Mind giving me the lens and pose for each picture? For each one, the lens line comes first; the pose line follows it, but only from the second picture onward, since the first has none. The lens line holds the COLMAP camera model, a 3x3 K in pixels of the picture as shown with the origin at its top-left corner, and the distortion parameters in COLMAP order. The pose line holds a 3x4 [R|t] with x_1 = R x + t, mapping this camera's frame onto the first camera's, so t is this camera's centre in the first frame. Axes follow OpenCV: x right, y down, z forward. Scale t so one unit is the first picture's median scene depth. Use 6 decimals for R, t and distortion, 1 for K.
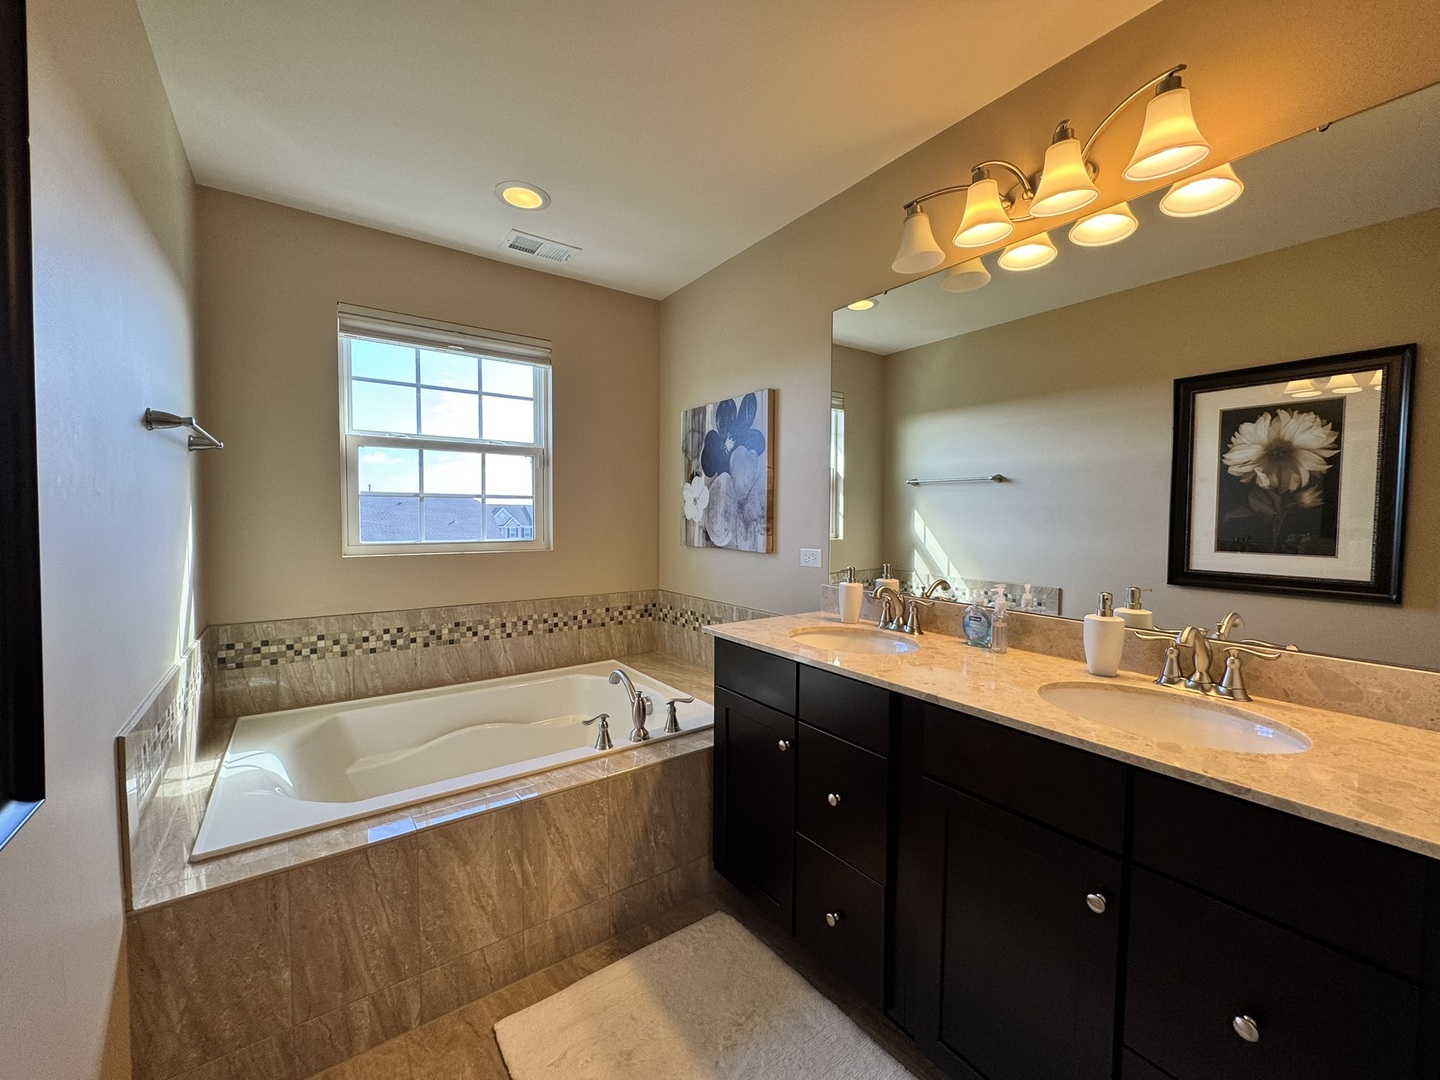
lens RADIAL K [[572.4, 0, 725.0], [0, 572.4, 539.3], [0, 0, 1]] dist [-0.004856, 0.000554]
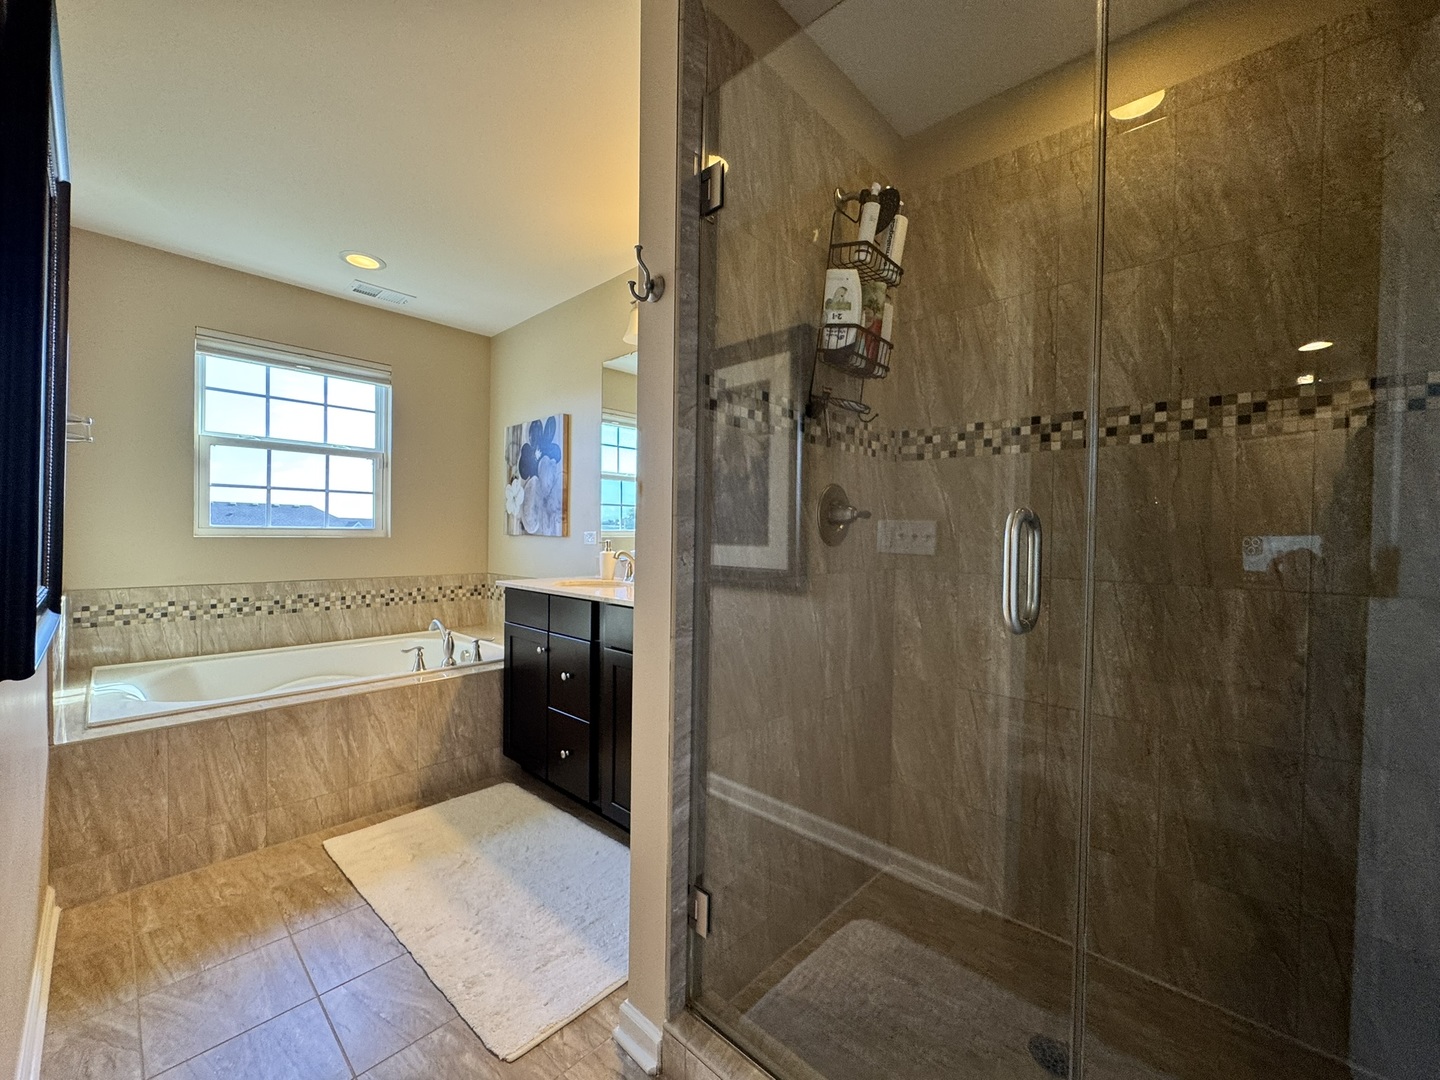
lens RADIAL K [[572.4, 0, 720.9], [0, 572.4, 540.2], [0, 0, 1]] dist [-0.004856, 0.000554]
pose [[0.980908, 0.005070, 0.194408, 0.189527], [0.000671, 0.999566, -0.029453, 0.078026], [-0.194473, 0.029021, 0.980478, -0.403593]]
